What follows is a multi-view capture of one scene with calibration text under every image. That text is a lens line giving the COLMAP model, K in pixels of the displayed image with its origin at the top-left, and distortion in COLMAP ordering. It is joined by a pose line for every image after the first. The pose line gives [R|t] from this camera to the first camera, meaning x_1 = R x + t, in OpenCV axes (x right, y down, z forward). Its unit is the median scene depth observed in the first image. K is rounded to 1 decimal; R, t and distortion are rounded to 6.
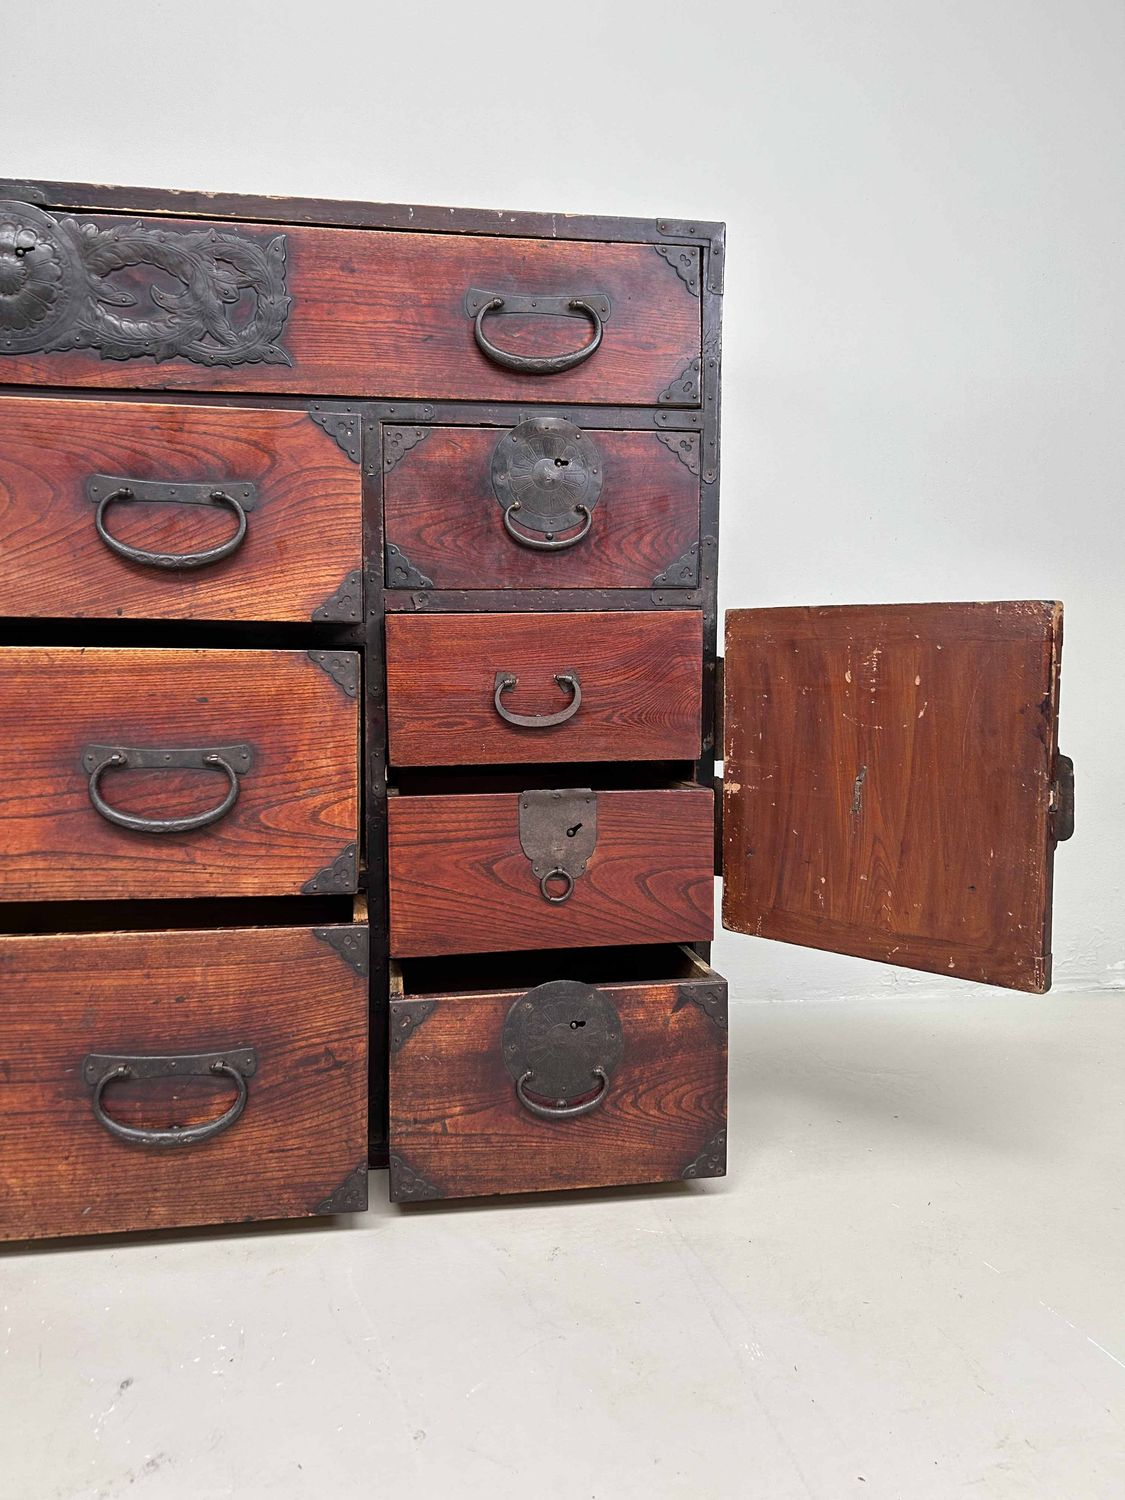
lens RADIAL K [[1147.0, 0, 576.0], [0, 1147.0, 769.2], [0, 0, 1]] dist [0.036706, -0.056416]
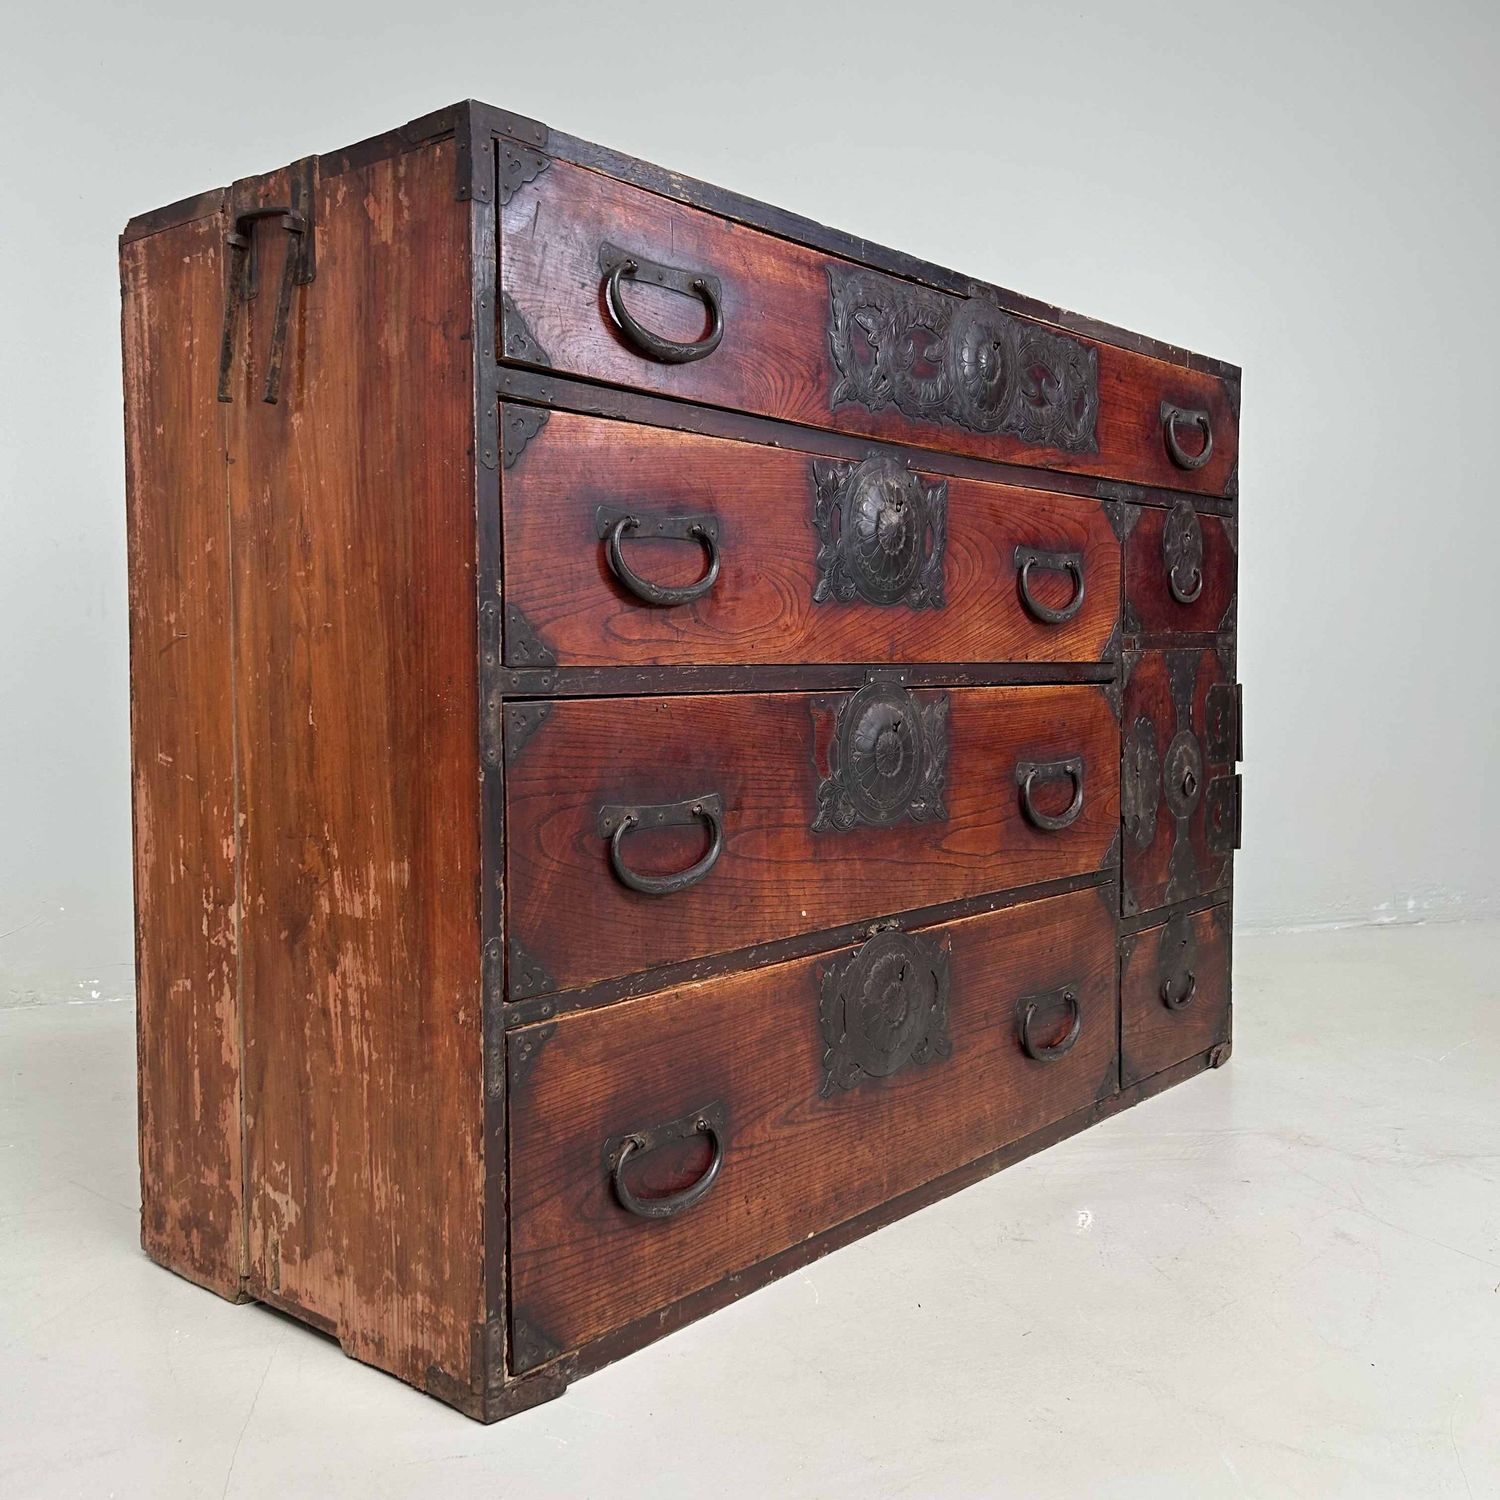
lens RADIAL K [[1526.6, 0, 773.9], [0, 1526.6, 745.8], [0, 0, 1]] dist [0.026909, 0.000000]
pose [[0.760730, -0.045846, 0.647447, -1.550334], [0.066418, 0.997765, -0.007387, -0.050753], [-0.645661, 0.048621, 0.762075, -0.001569]]
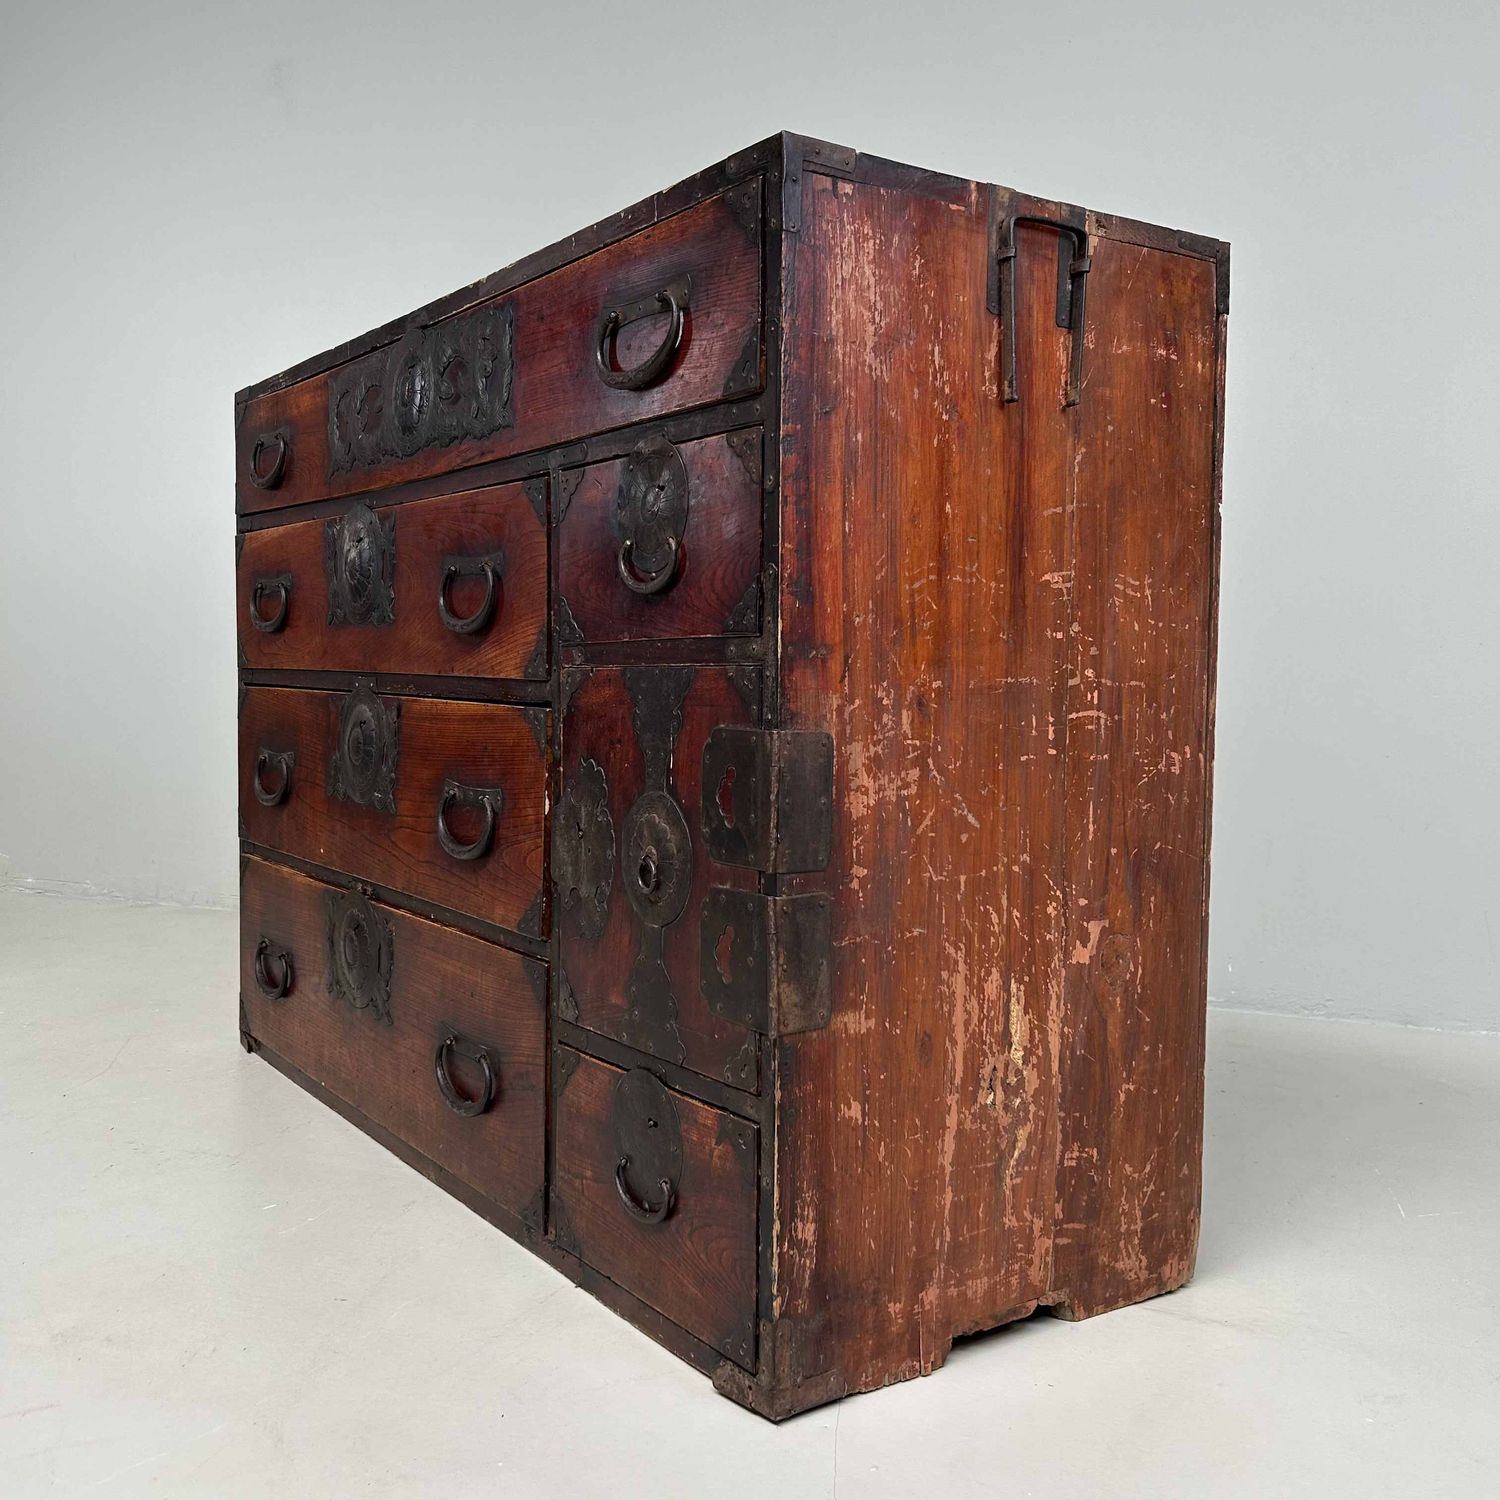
lens RADIAL K [[1526.6, 0, 748.9], [0, 1526.6, 742.2], [0, 0, 1]] dist [0.026909, 0.000000]
pose [[0.426090, 0.047810, -0.903417, 1.048340], [-0.090192, 0.995873, 0.010165, -0.105111], [0.900174, 0.077149, 0.428643, 0.622116]]
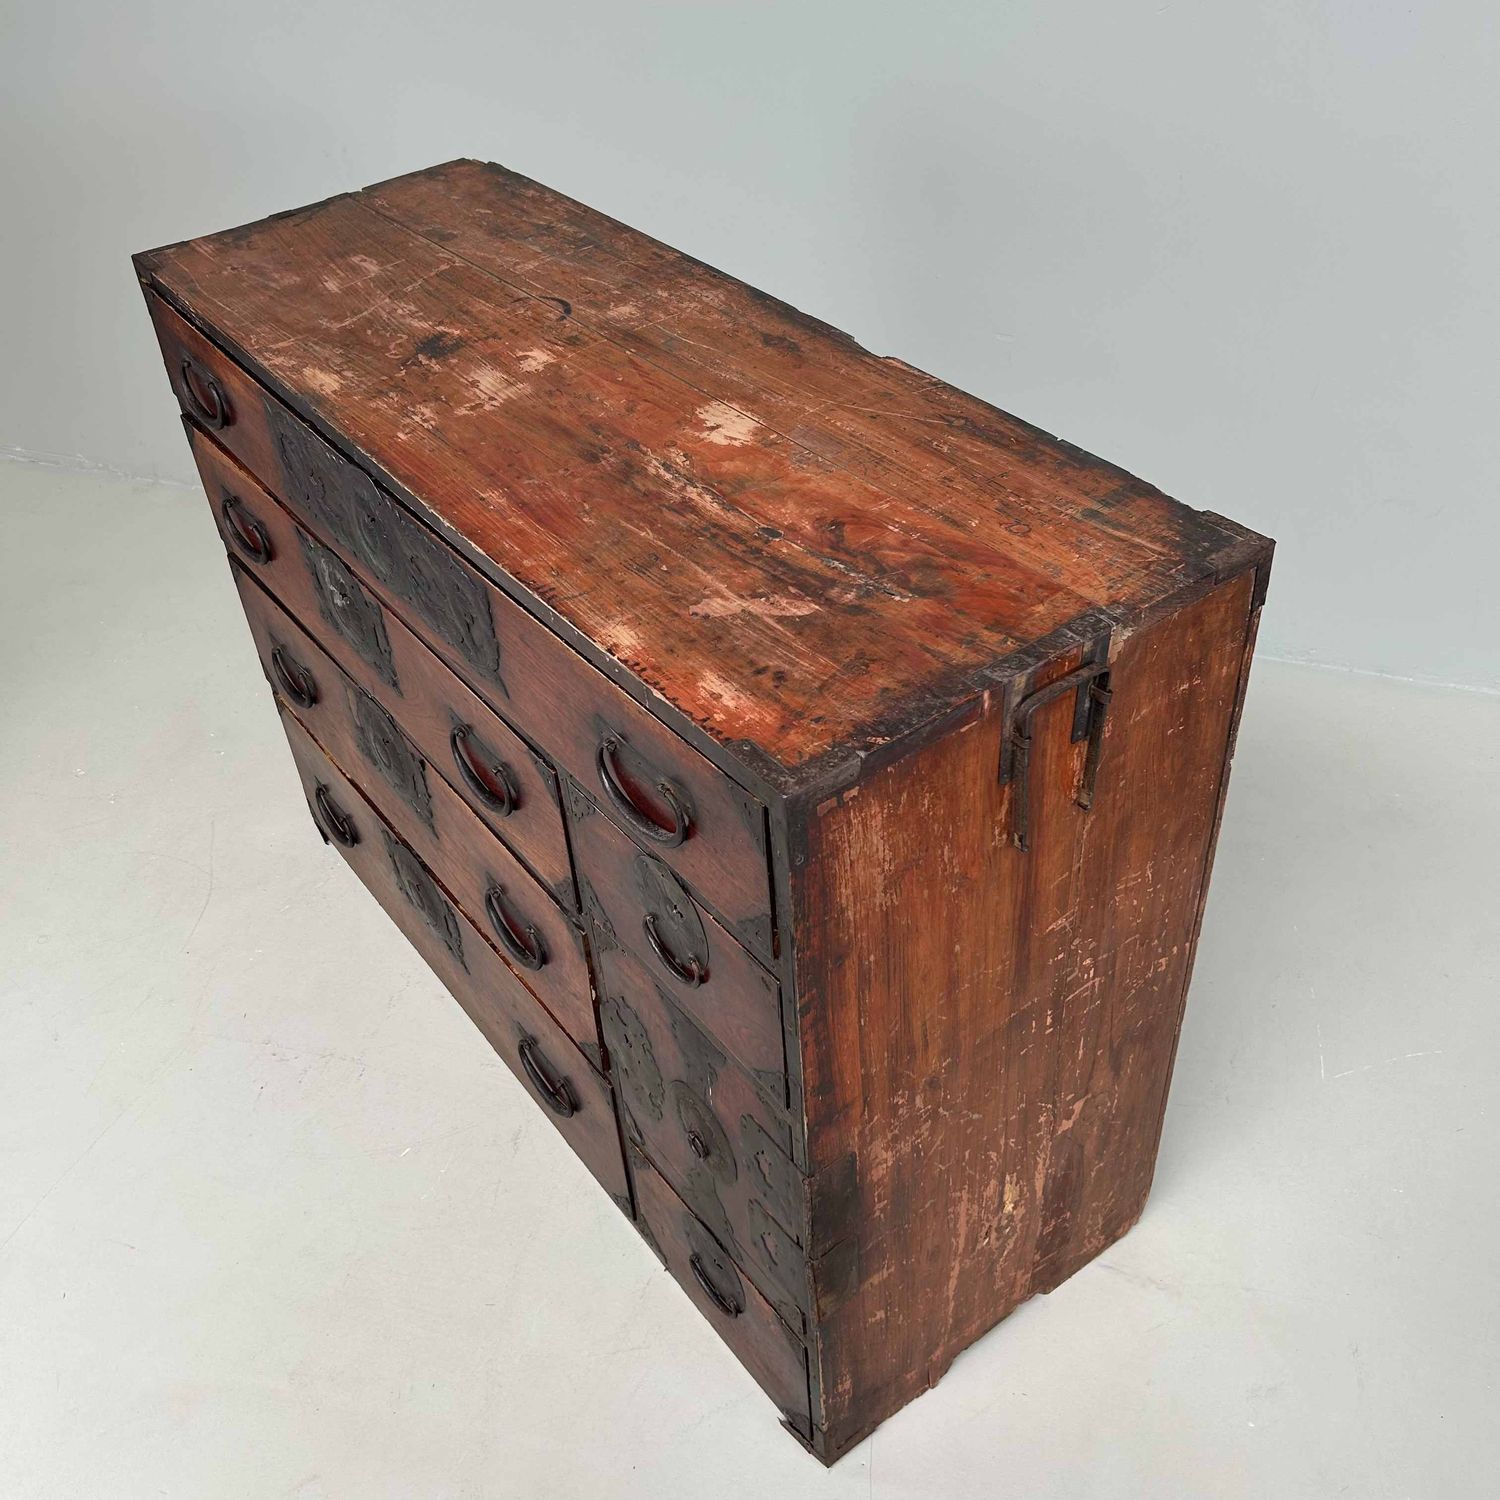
lens RADIAL K [[1526.6, 0, 737.1], [0, 1526.6, 750.4], [0, 0, 1]] dist [0.026909, 0.000000]
pose [[0.444010, 0.544158, -0.711861, 0.771527], [-0.016049, 0.799171, 0.600889, -1.076412], [0.895878, -0.255376, 0.363573, 0.682068]]
